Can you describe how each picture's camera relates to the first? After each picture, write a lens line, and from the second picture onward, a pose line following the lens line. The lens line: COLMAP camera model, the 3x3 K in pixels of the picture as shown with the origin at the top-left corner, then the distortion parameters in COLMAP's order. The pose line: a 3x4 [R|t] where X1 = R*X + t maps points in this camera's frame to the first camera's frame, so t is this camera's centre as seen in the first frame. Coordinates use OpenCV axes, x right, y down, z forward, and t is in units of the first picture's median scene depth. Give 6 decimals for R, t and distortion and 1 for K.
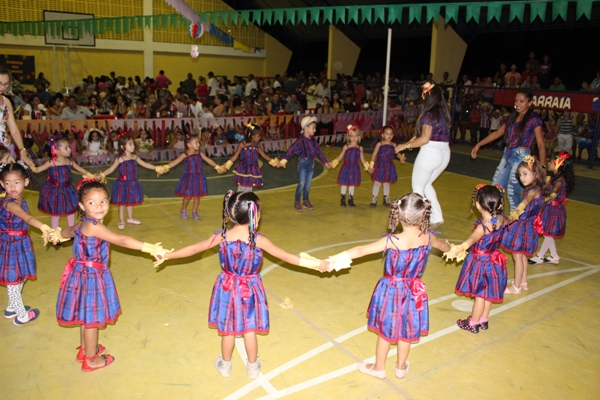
lens RADIAL K [[531.4, 0, 300.0], [0, 531.4, 200.0], [0, 0, 1]] dist [-0.159451, 0.180617]
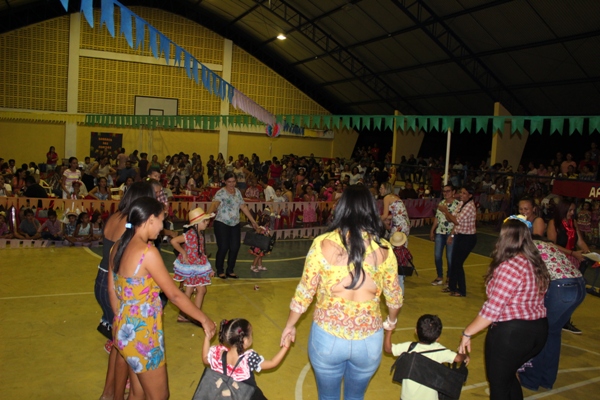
lens RADIAL K [[531.4, 0, 300.0], [0, 531.4, 200.0], [0, 0, 1]] dist [-0.159451, 0.180617]
pose [[0.992031, 0.030981, -0.122122, 0.003100], [-0.047448, 0.989799, -0.134336, -0.010391], [0.116715, 0.139060, 0.983382, -0.055362]]
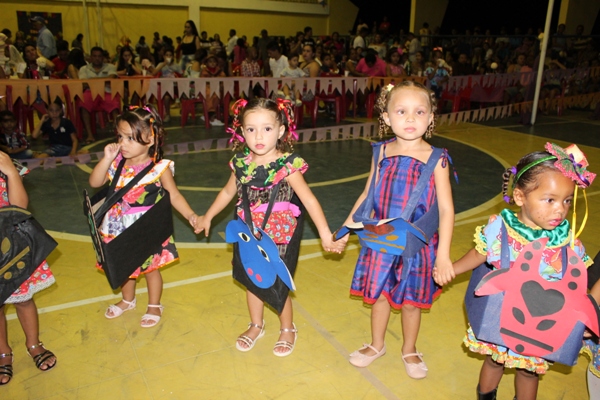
lens RADIAL K [[531.4, 0, 300.0], [0, 531.4, 200.0], [0, 0, 1]] dist [-0.159451, 0.180617]
pose [[0.996799, 0.008278, -0.079525, -0.081206], [-0.003742, 0.998366, 0.057020, -0.033587], [0.079867, -0.056540, 0.995201, 0.250457]]
